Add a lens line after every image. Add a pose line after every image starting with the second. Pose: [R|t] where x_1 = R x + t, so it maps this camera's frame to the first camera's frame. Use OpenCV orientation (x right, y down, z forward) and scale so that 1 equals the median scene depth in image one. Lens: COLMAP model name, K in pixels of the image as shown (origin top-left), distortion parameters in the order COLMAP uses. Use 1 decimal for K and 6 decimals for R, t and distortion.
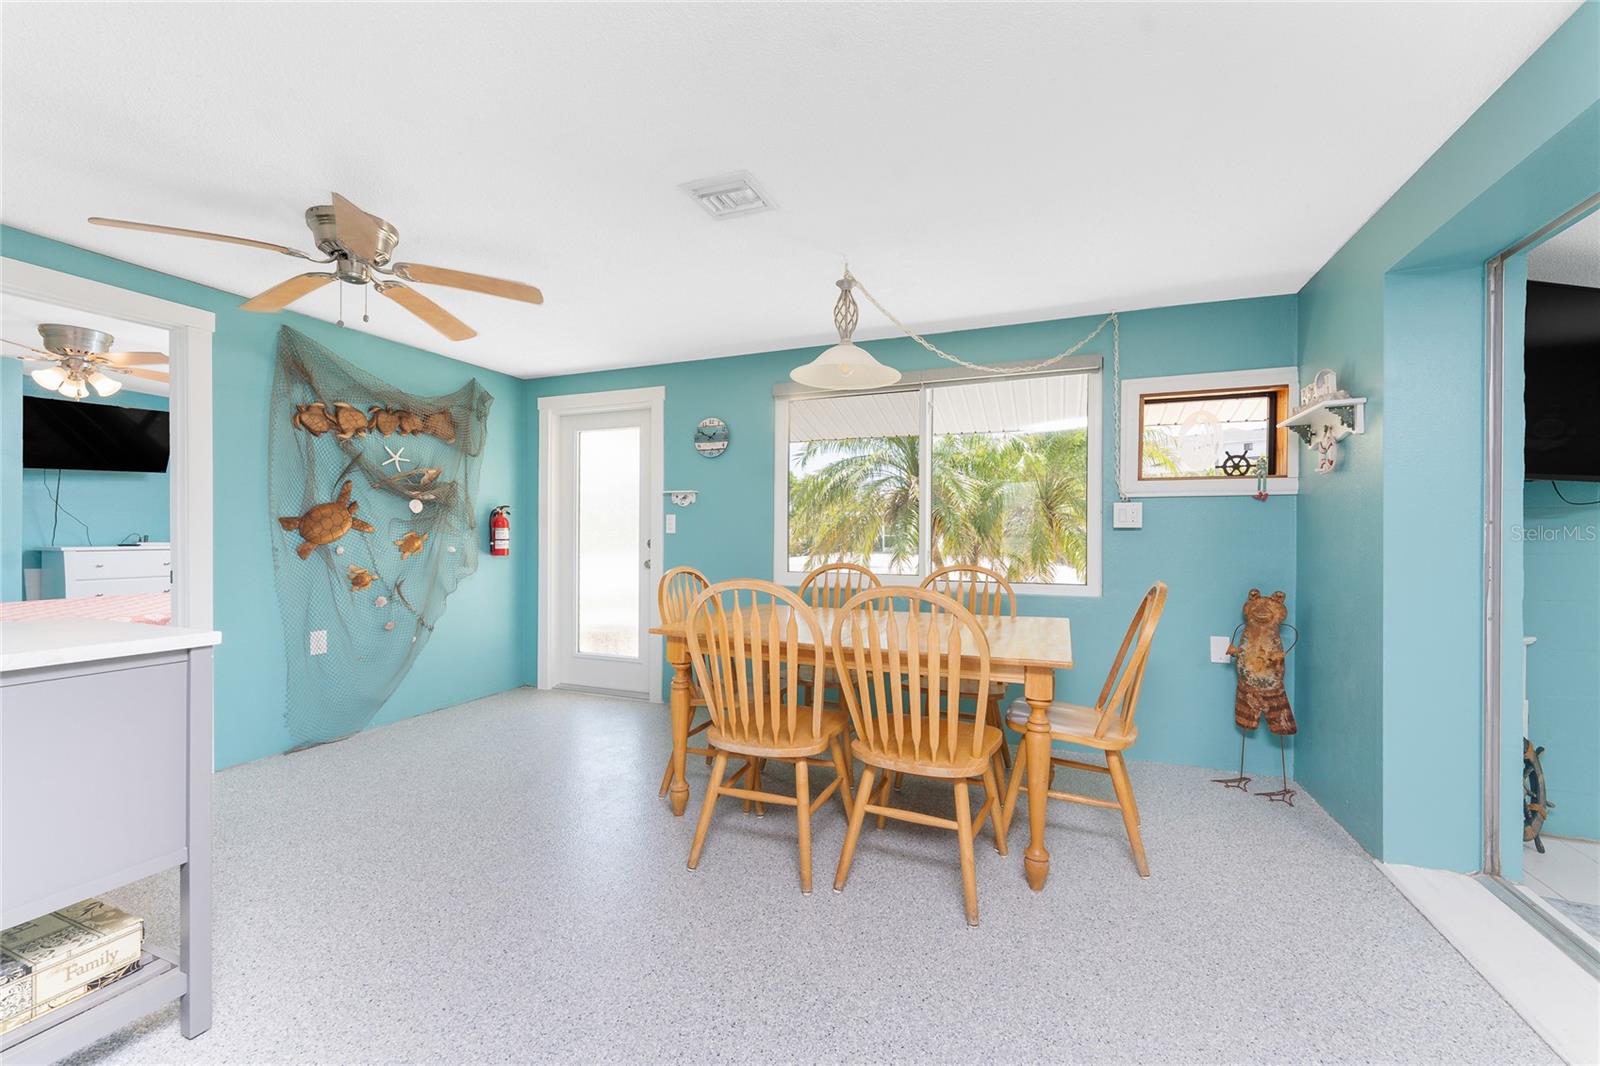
lens RADIAL K [[645.8, 0, 800.0], [0, 645.8, 533.0], [0, 0, 1]] dist [0.000677, 0.000315]
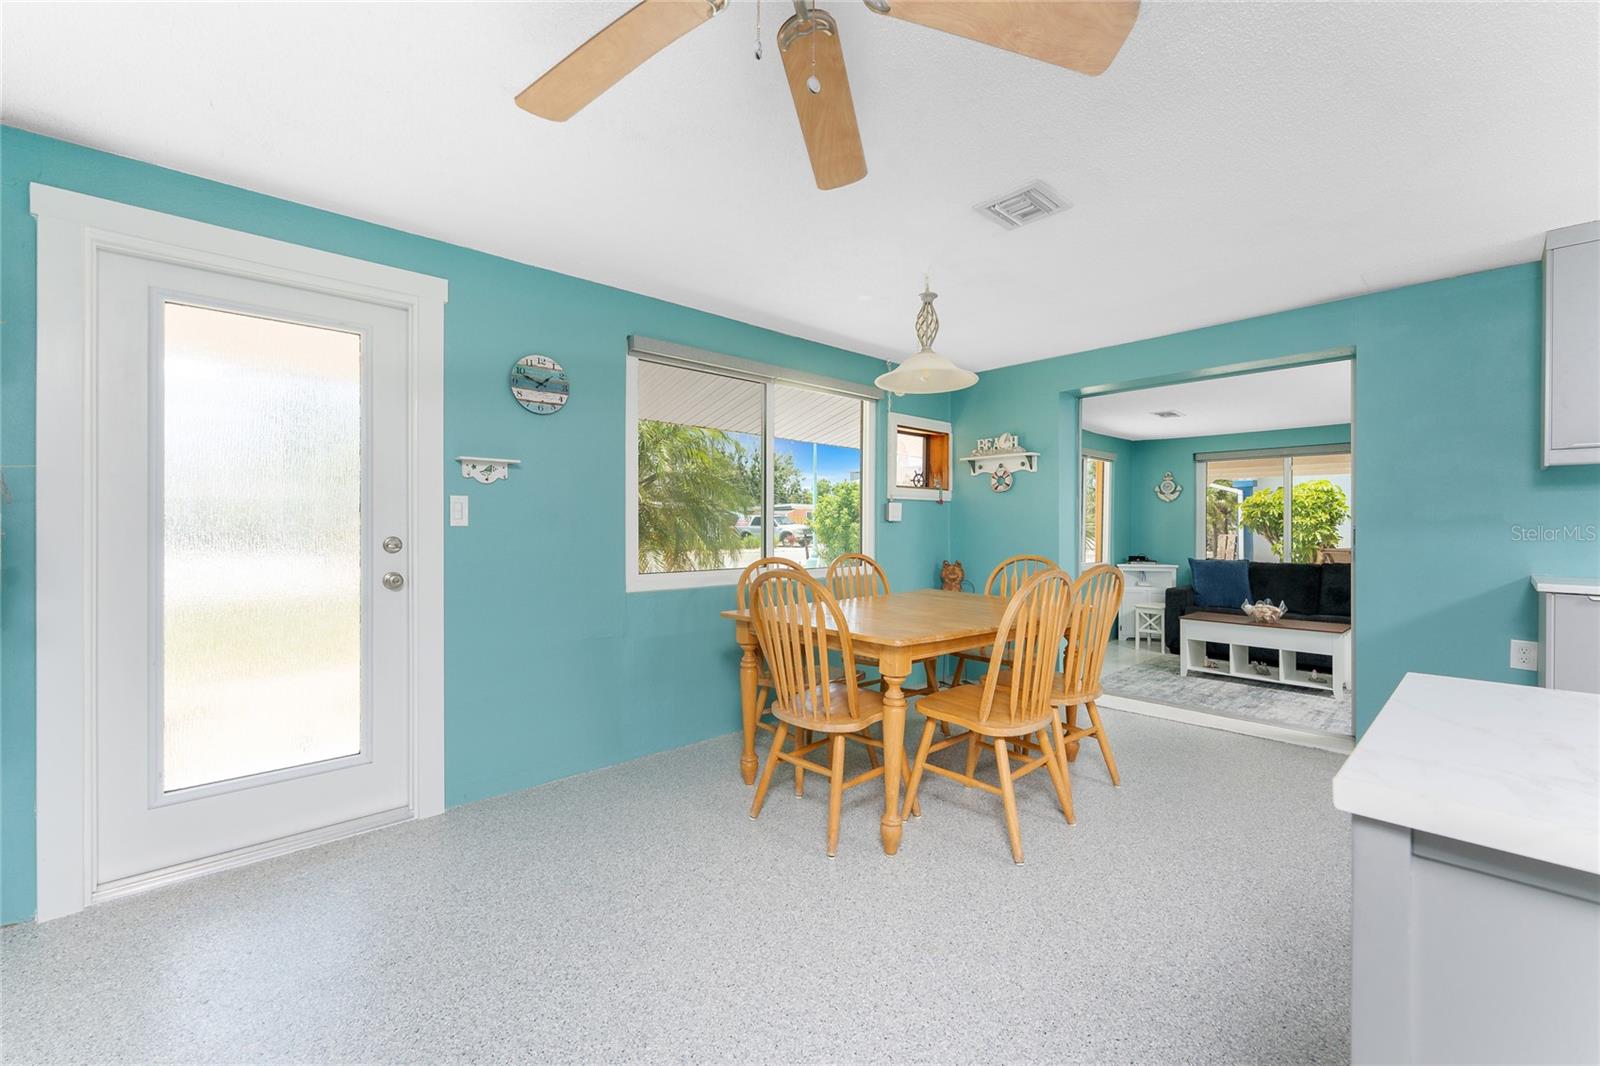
lens RADIAL K [[658.3, 0, 805.0], [0, 658.3, 531.2], [0, 0, 1]] dist [-0.000839, -0.000103]
pose [[0.423474, -0.008730, 0.905866, -0.723346], [0.000311, 0.999955, 0.009491, 0.000283], [-0.905908, -0.003738, 0.423458, 0.504164]]
